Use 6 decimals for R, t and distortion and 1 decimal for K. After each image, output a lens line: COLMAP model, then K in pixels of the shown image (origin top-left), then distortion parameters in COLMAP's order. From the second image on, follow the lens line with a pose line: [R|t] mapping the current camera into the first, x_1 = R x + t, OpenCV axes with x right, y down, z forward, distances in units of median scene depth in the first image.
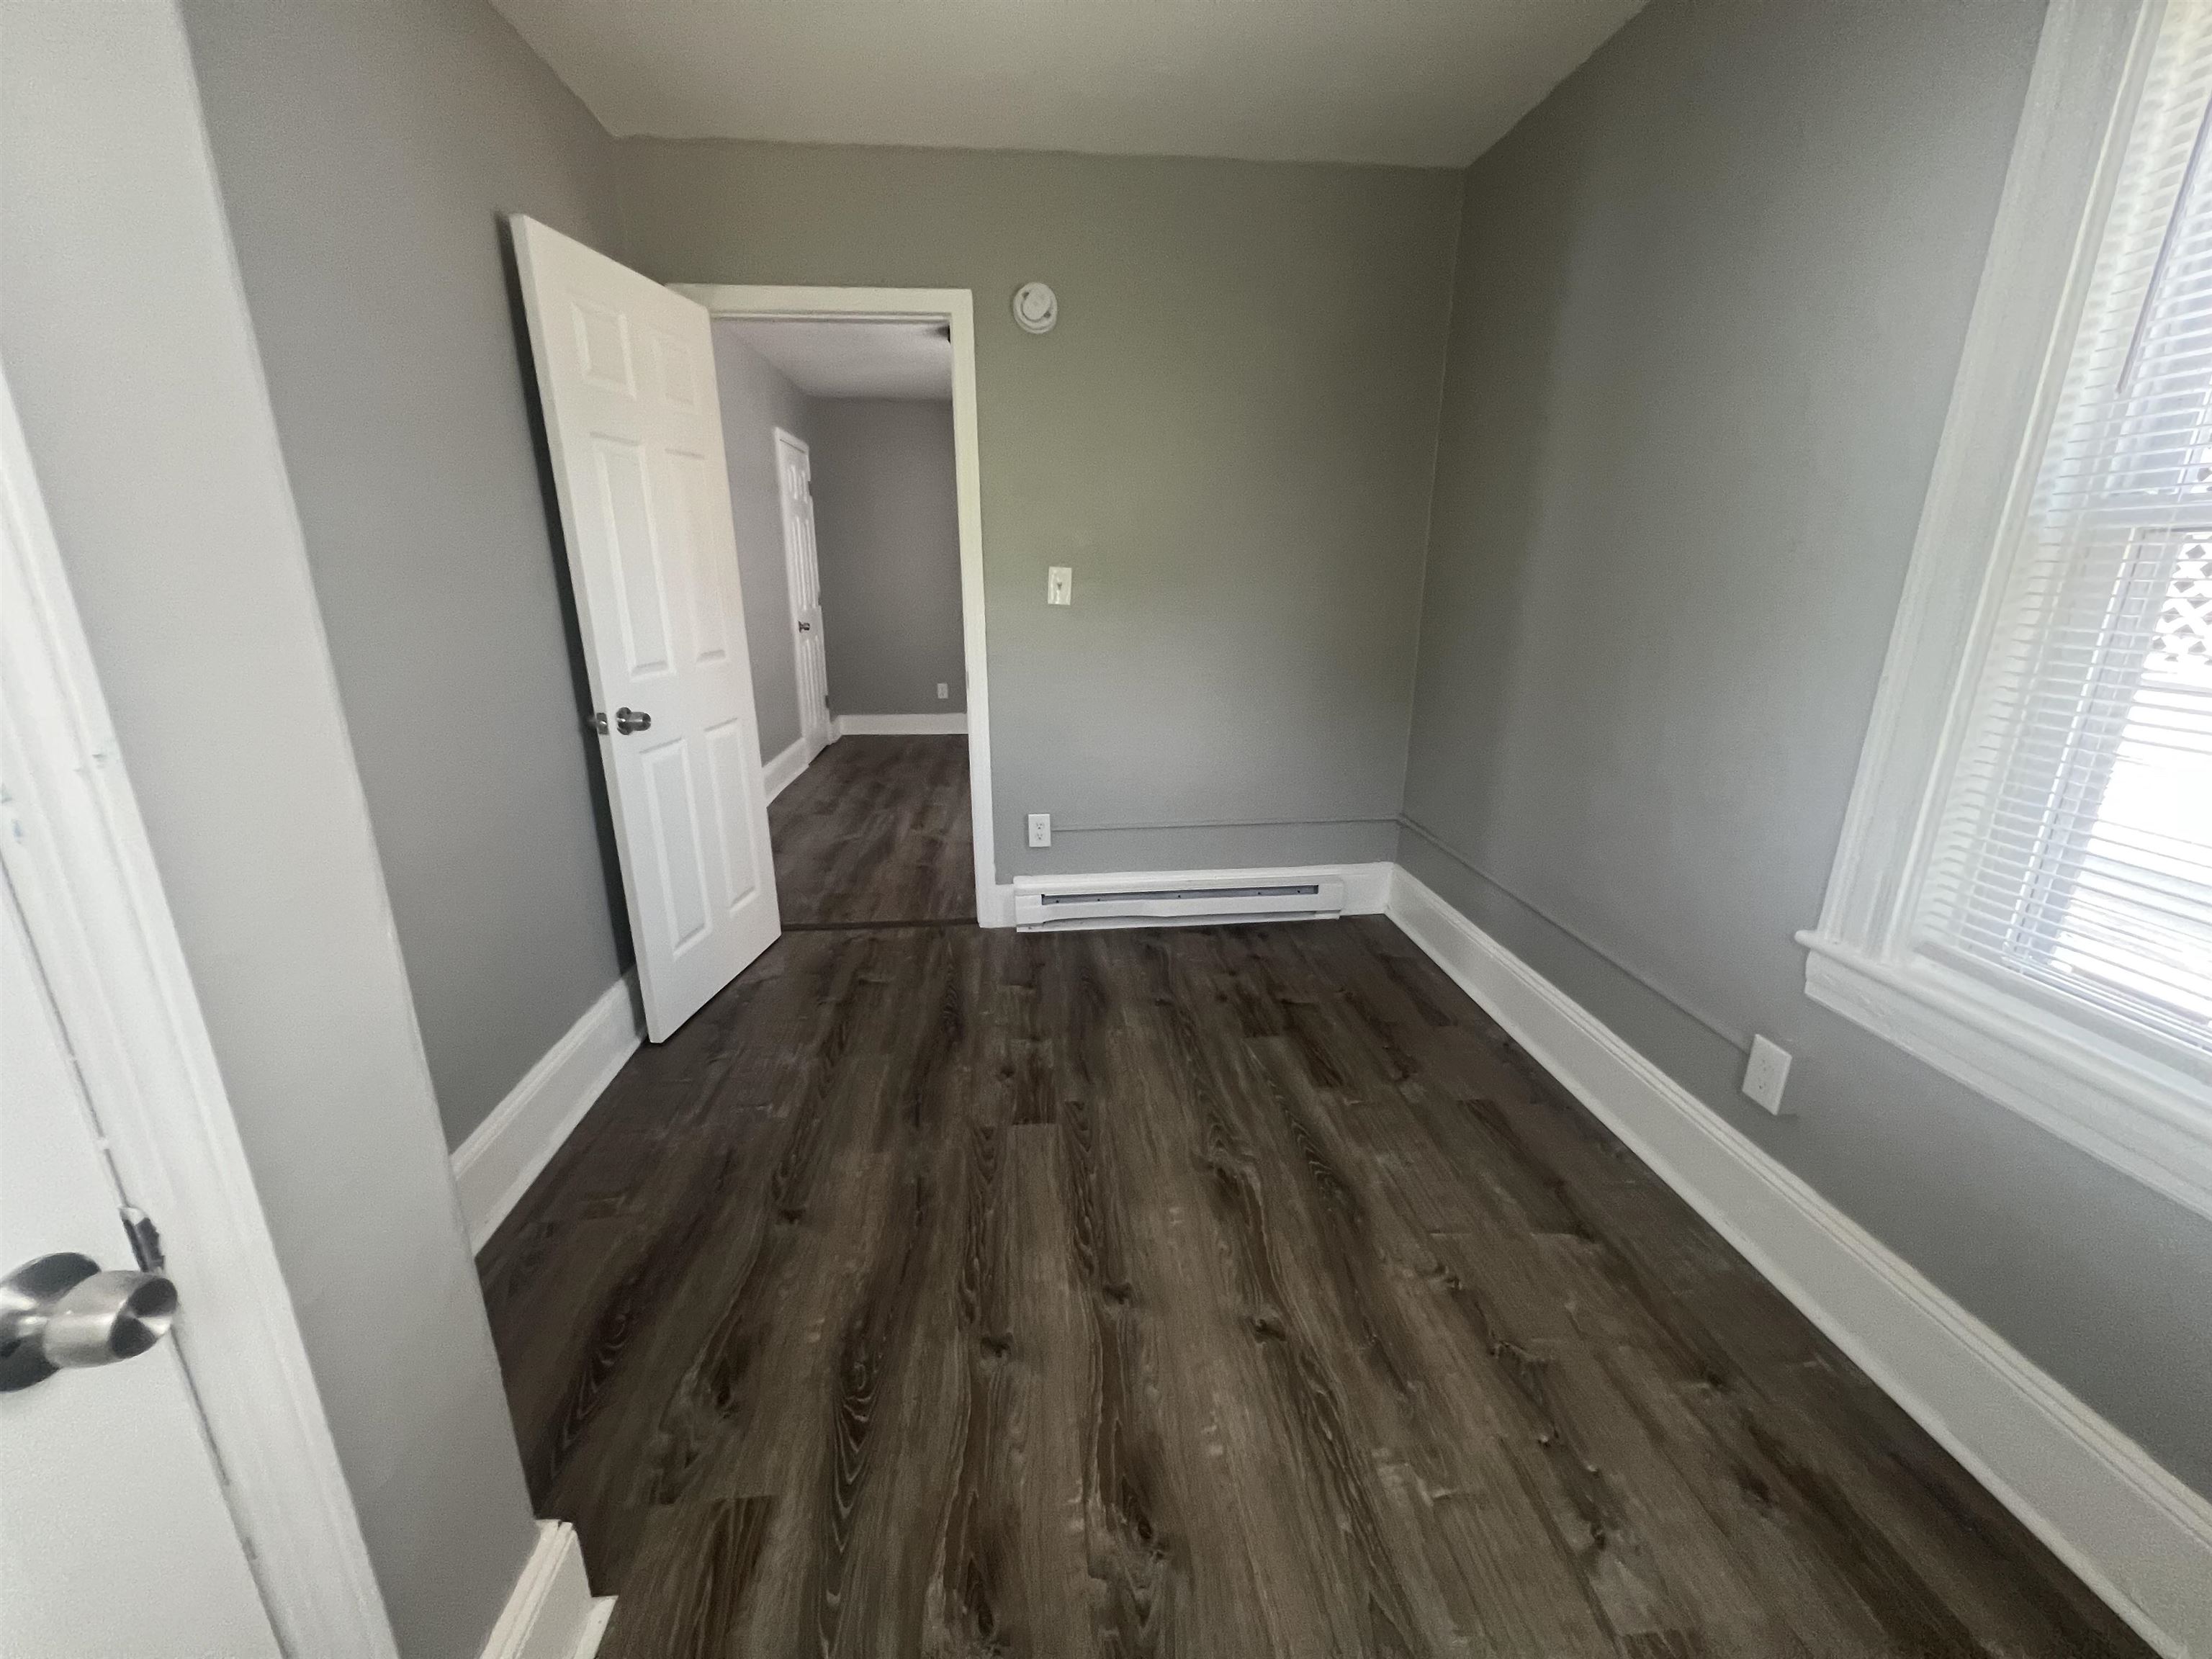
lens RADIAL K [[880.4, 0, 1096.0], [0, 880.4, 823.8], [0, 0, 1]] dist [-0.001241, -0.000511]
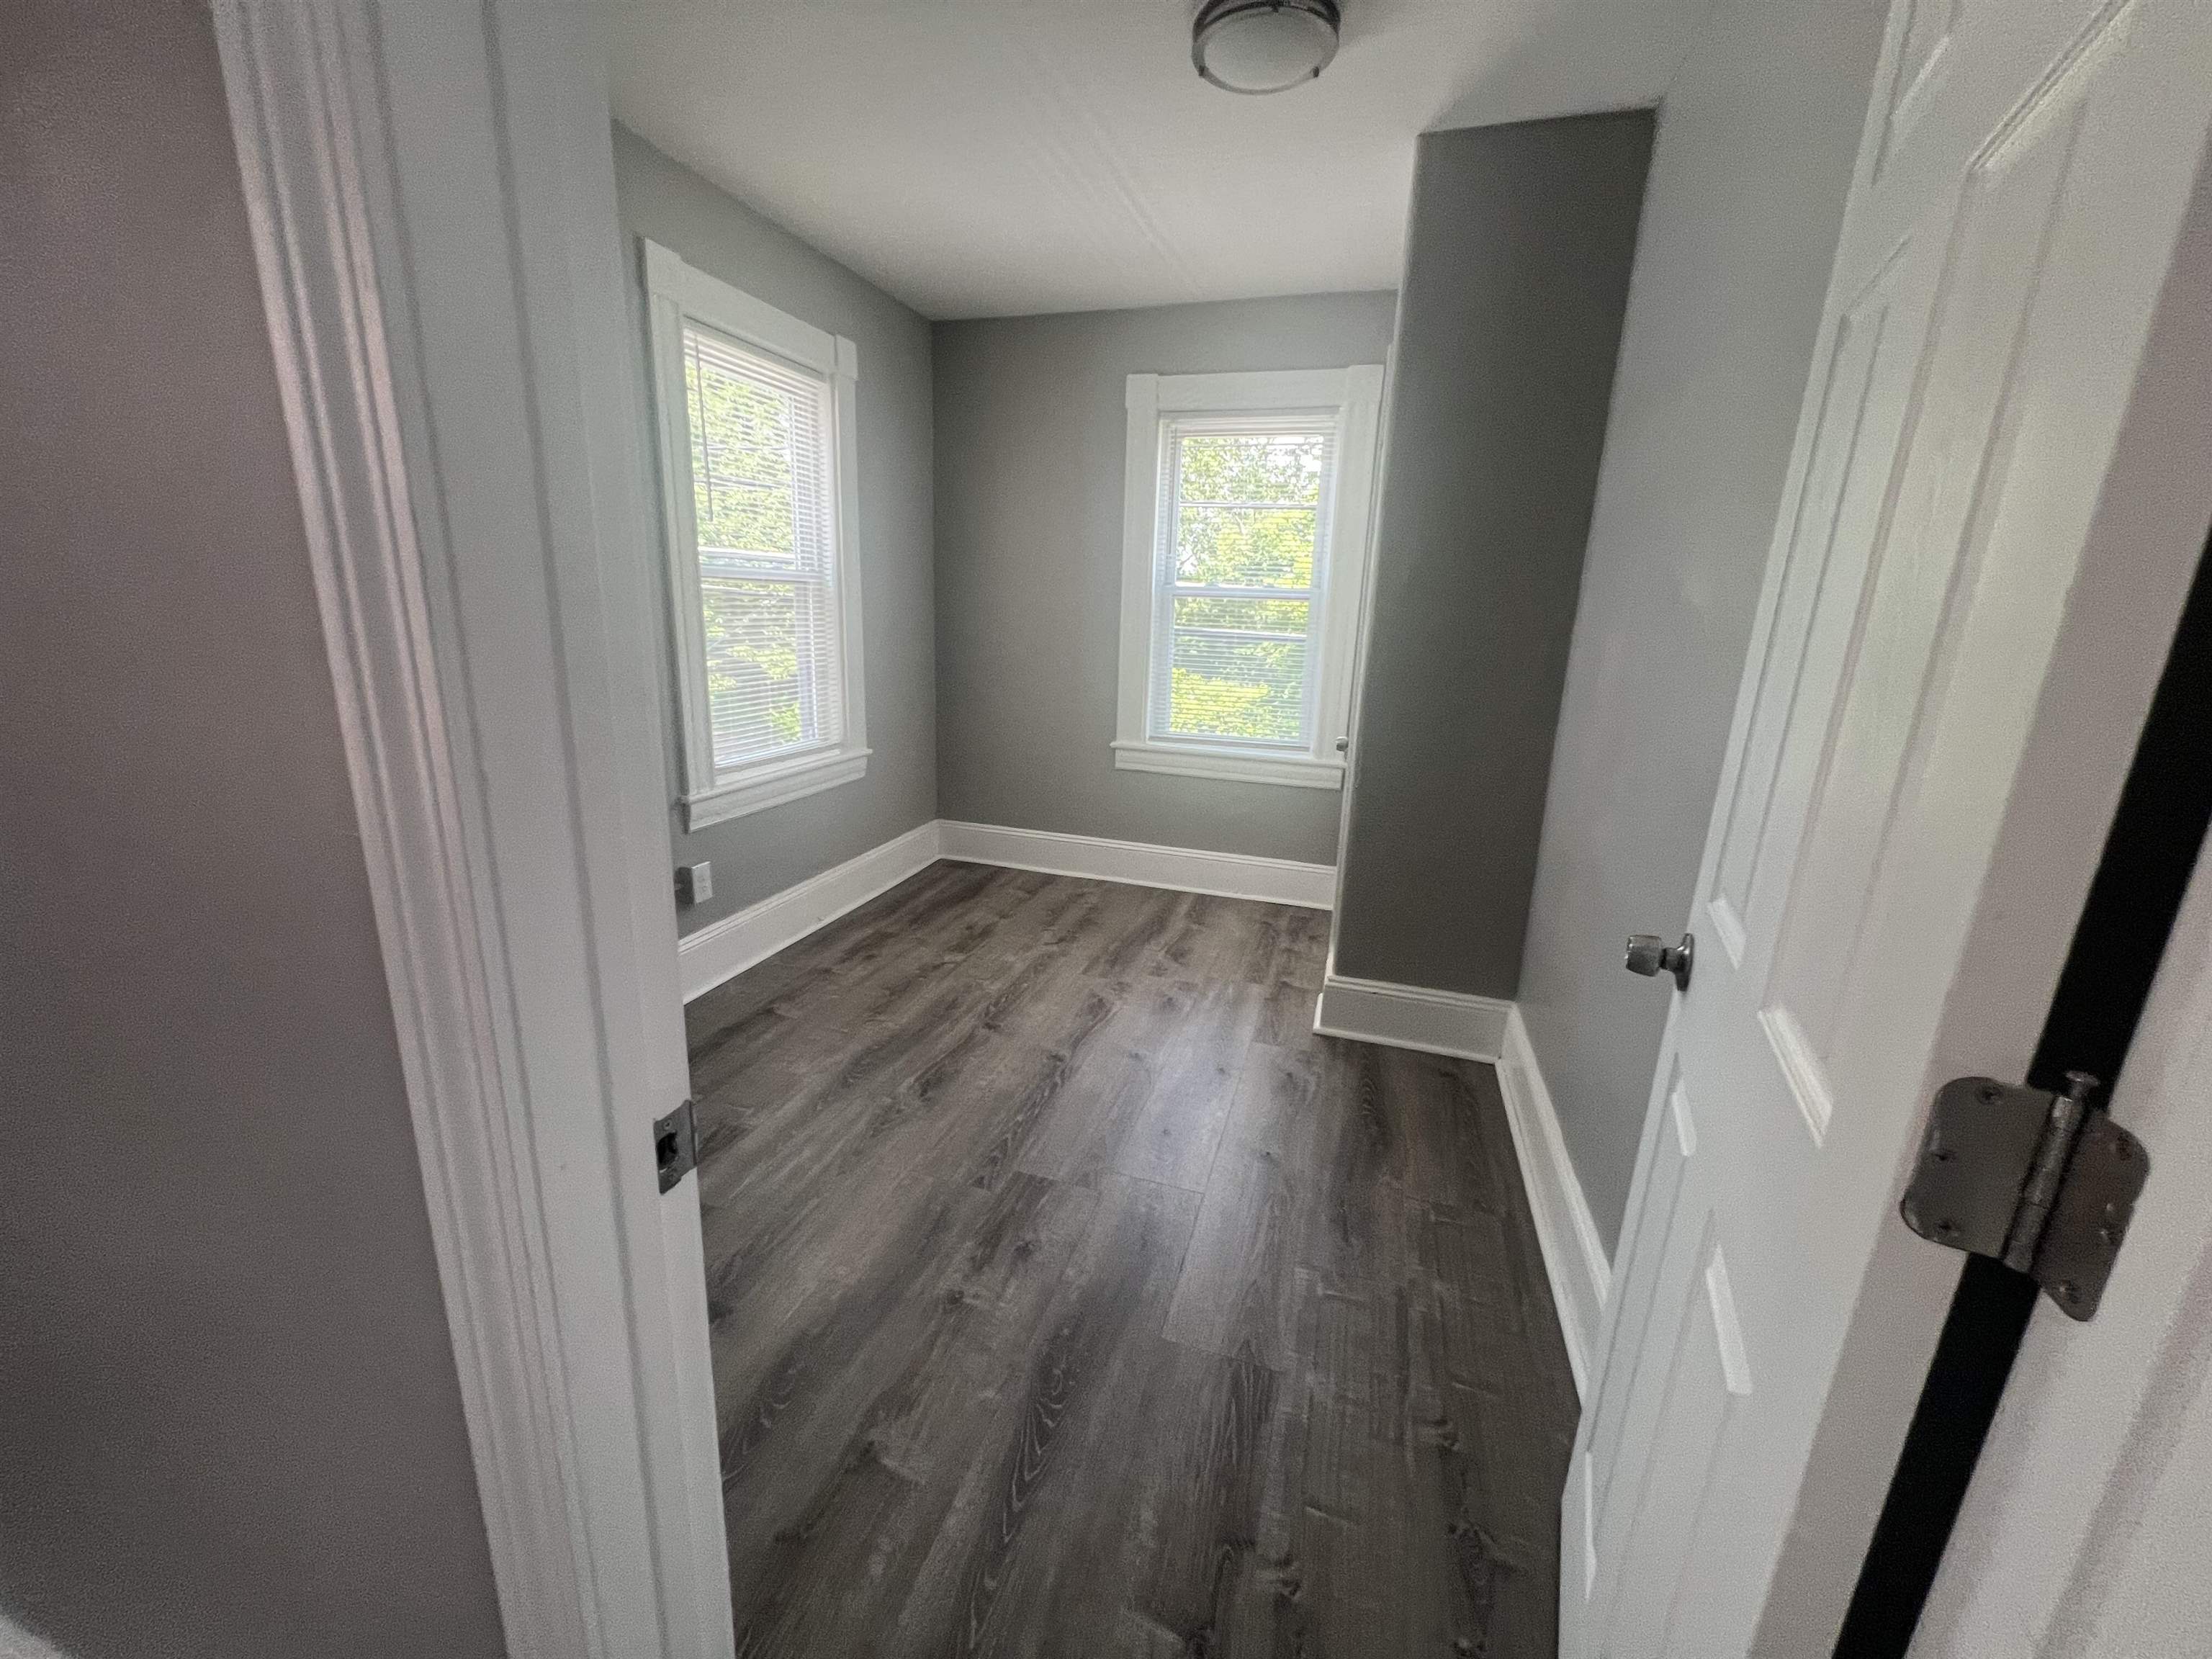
lens RADIAL K [[880.4, 0, 1096.0], [0, 880.4, 823.8], [0, 0, 1]] dist [-0.001241, -0.000511]
pose [[-0.923595, -0.124719, 0.362514, -0.551247], [0.075295, 0.868172, 0.490519, -0.590842], [-0.375902, 0.480336, -0.792449, 1.977092]]
